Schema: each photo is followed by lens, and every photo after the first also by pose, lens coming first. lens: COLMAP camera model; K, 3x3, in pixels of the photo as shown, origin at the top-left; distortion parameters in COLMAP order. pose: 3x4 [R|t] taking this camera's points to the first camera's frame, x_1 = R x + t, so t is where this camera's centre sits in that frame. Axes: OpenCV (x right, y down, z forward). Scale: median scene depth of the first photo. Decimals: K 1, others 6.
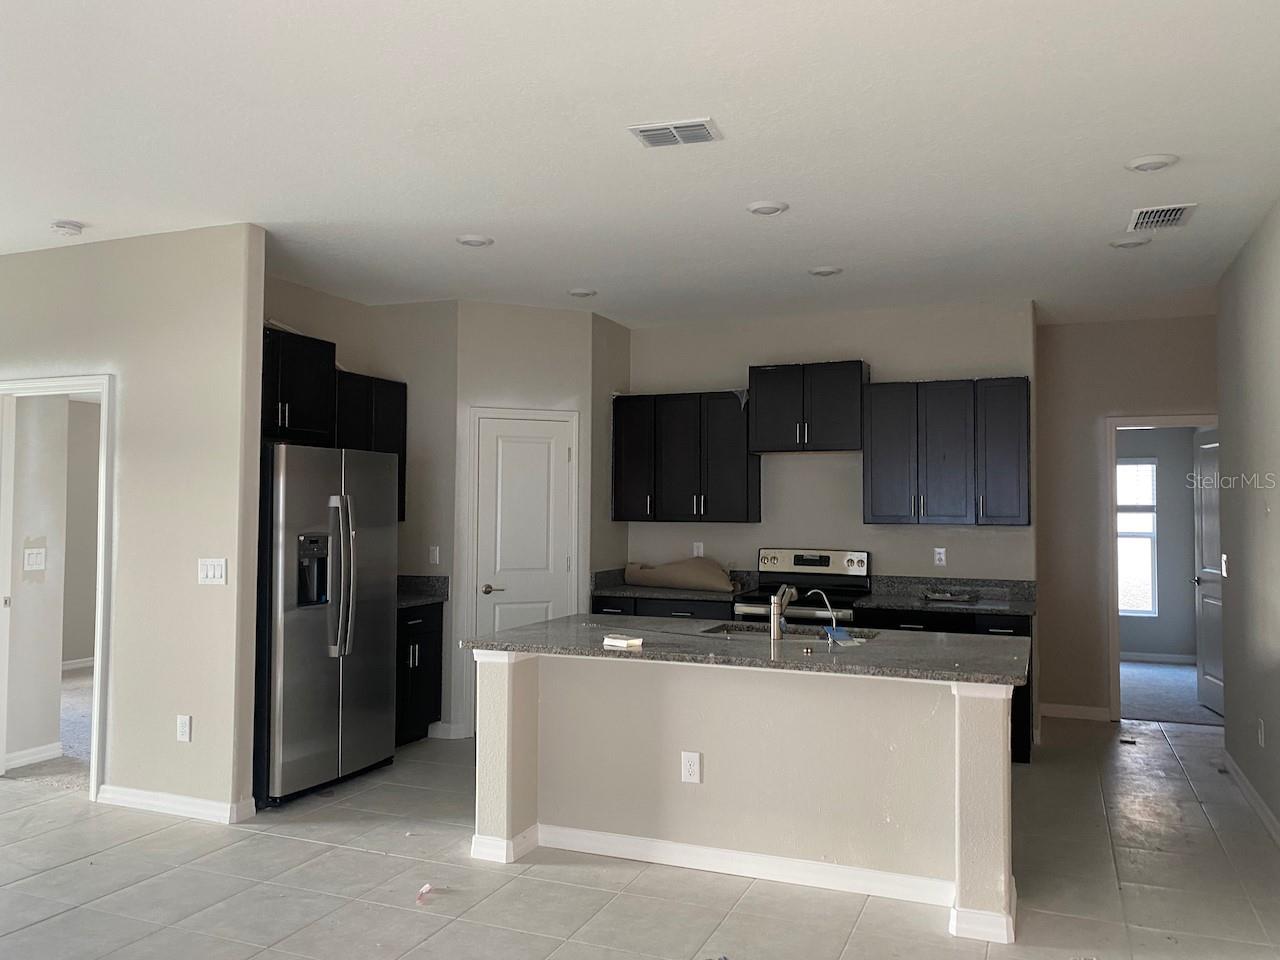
lens RADIAL K [[965.0, 0, 638.4], [0, 965.0, 479.0], [0, 0, 1]] dist [0.003389, -0.011850]
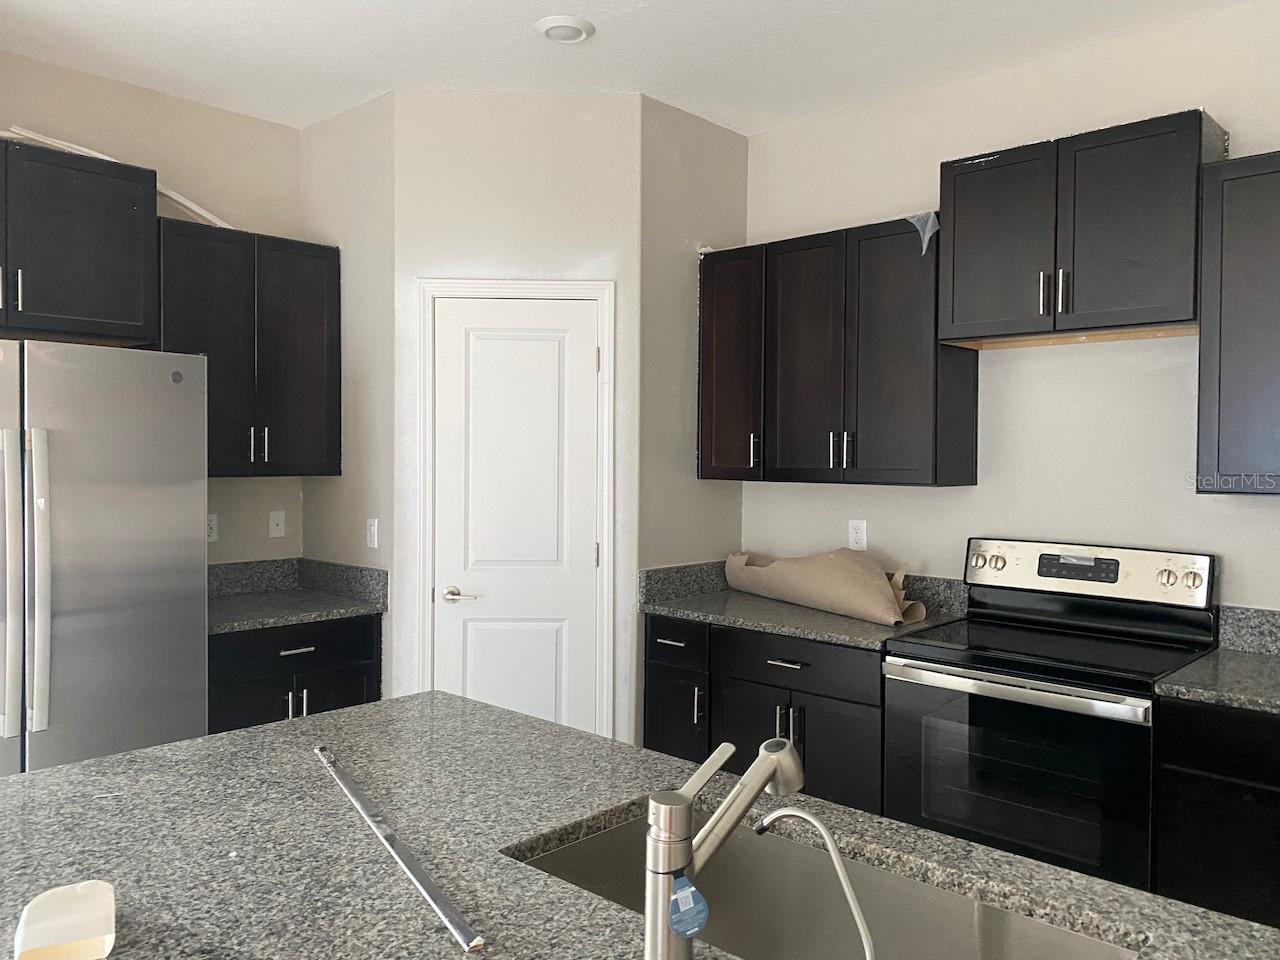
lens RADIAL K [[965.0, 0, 635.1], [0, 965.0, 480.7], [0, 0, 1]] dist [0.003389, -0.011850]
pose [[0.934109, 0.011960, -0.356787, 0.147325], [0.007129, 0.998614, 0.052142, 0.015843], [0.356916, -0.051250, 0.932729, 0.489701]]
